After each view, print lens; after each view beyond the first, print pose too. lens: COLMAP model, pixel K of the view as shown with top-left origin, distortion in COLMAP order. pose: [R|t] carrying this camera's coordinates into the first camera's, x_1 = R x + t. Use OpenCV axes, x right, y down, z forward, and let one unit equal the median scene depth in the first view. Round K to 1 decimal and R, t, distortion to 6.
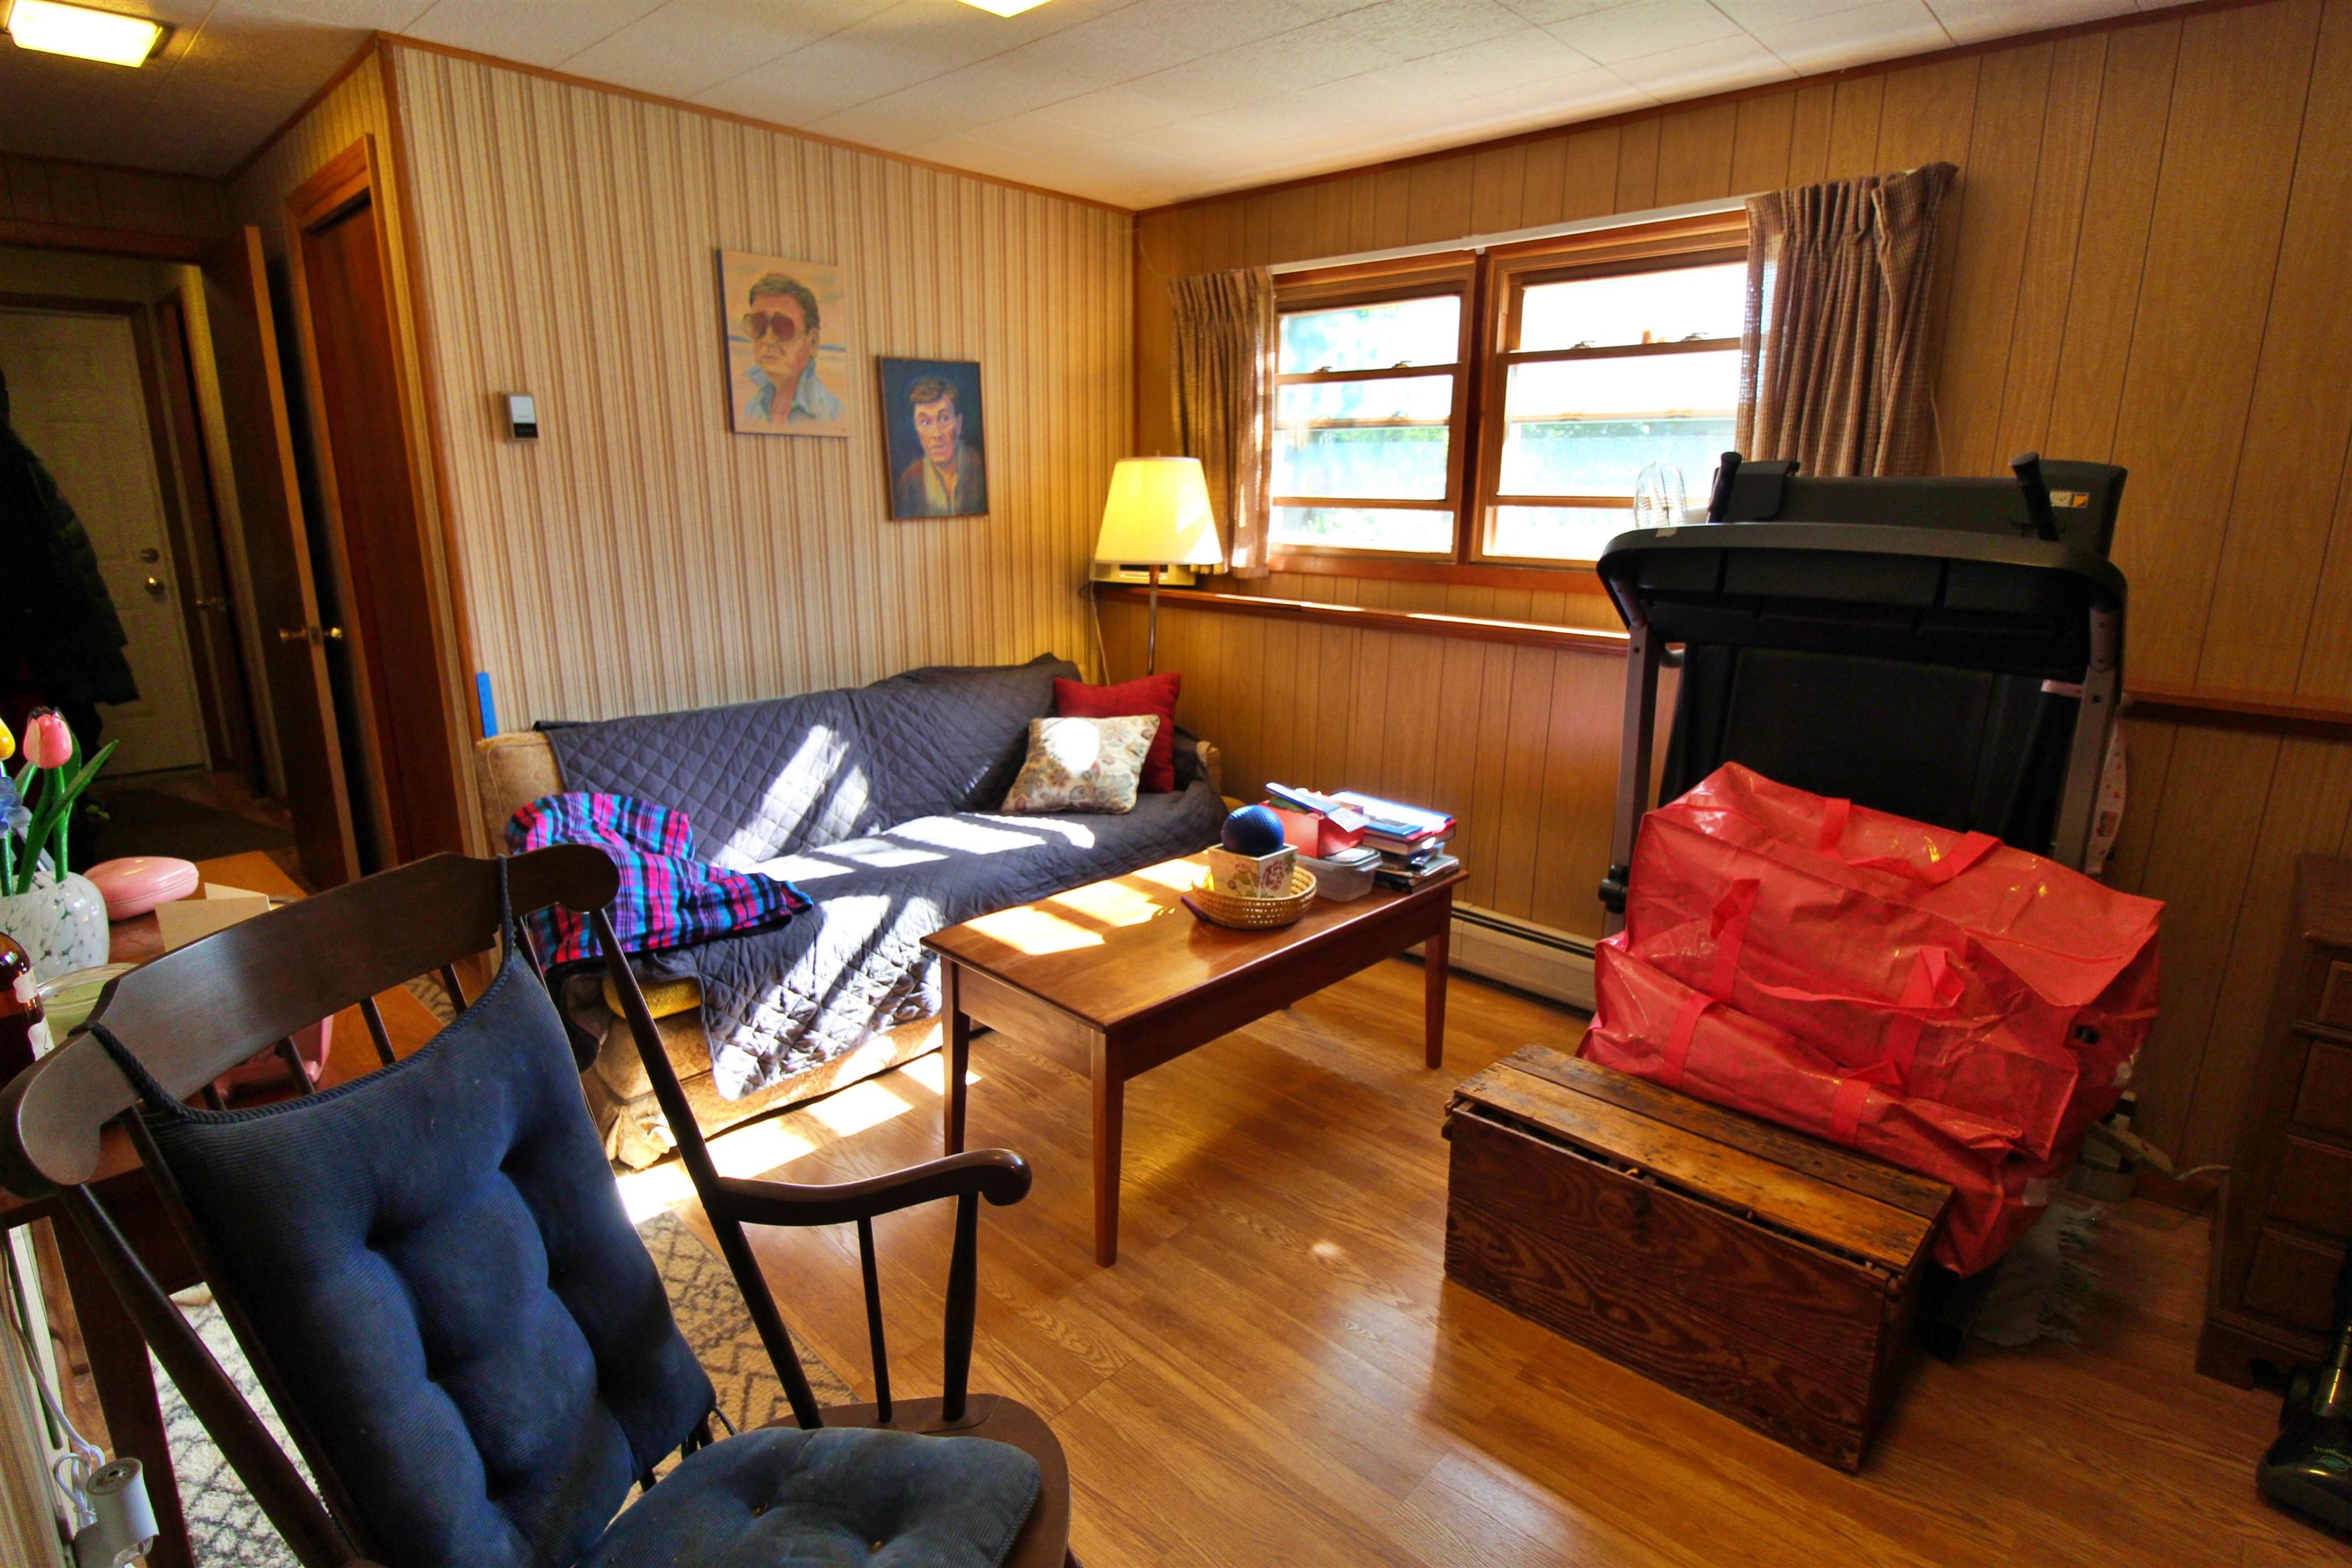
lens RADIAL K [[1209.2, 0, 1185.1], [0, 1209.2, 782.2], [0, 0, 1]] dist [-0.001627, -0.000607]
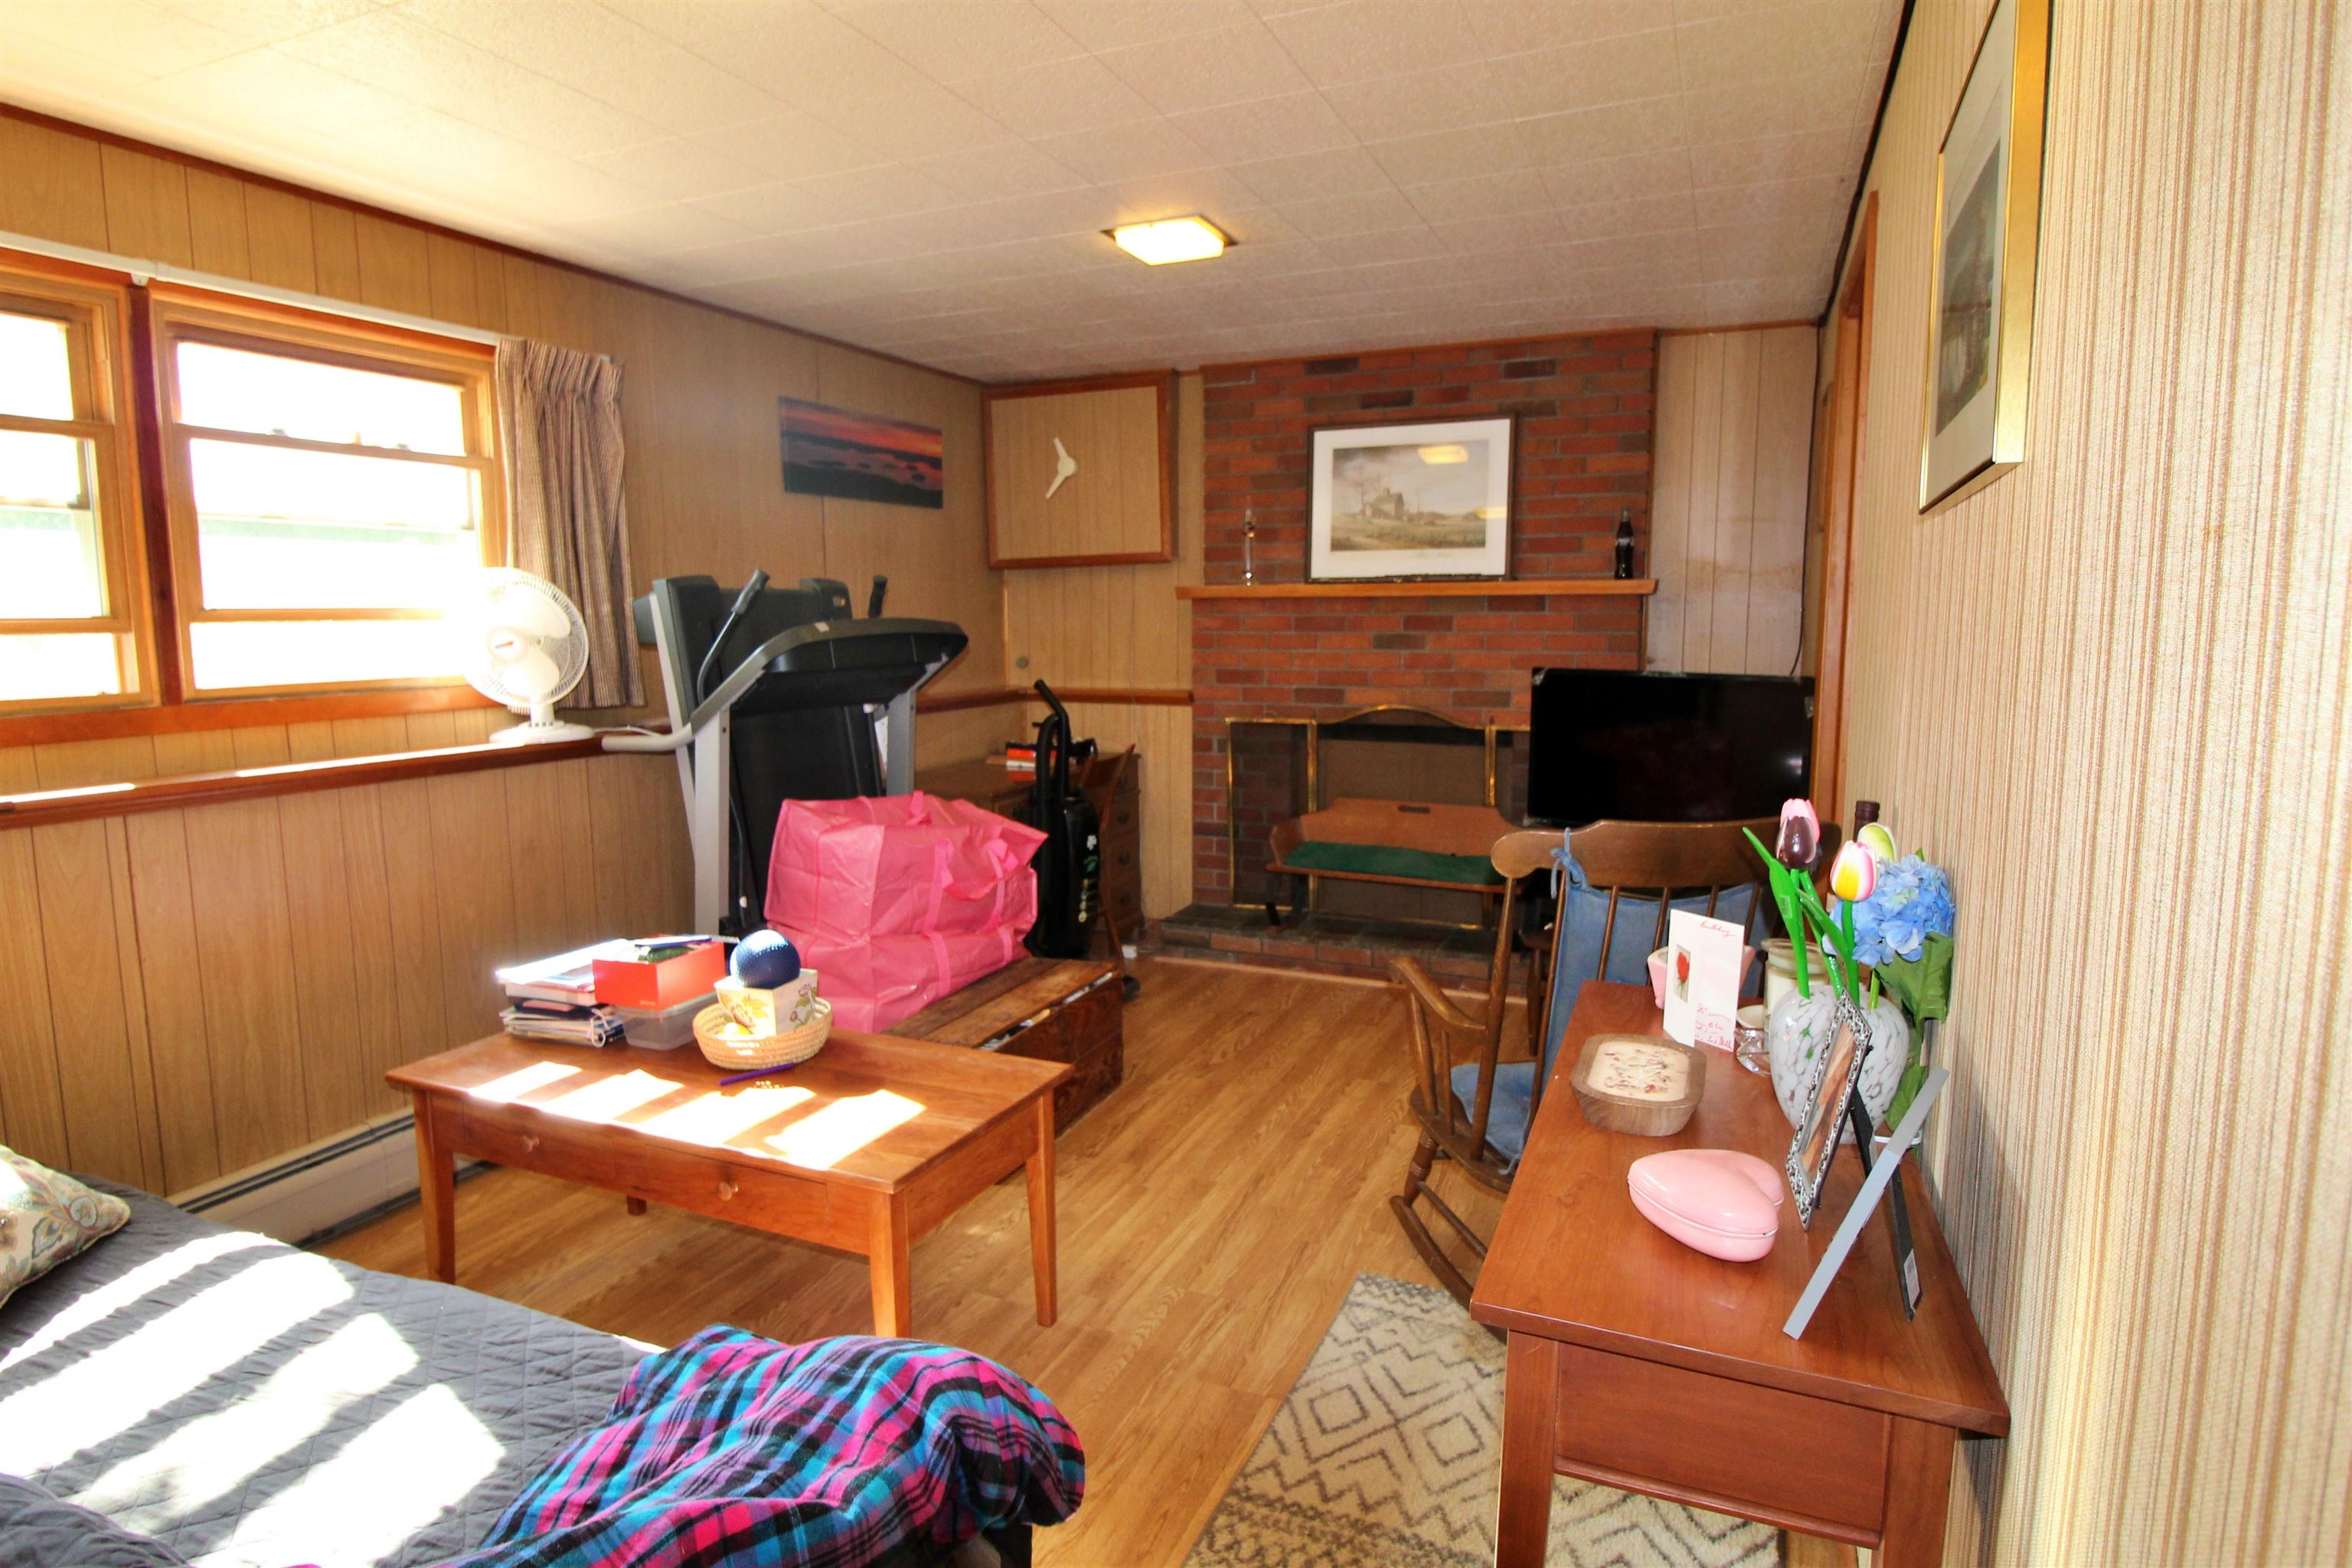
lens RADIAL K [[1209.2, 0, 1185.1], [0, 1209.2, 782.2], [0, 0, 1]] dist [-0.001627, -0.000607]
pose [[-0.327803, -0.142250, 0.933976, -0.684614], [0.221107, 0.949592, 0.222231, -0.172363], [-0.918508, 0.279356, -0.279827, 0.703014]]
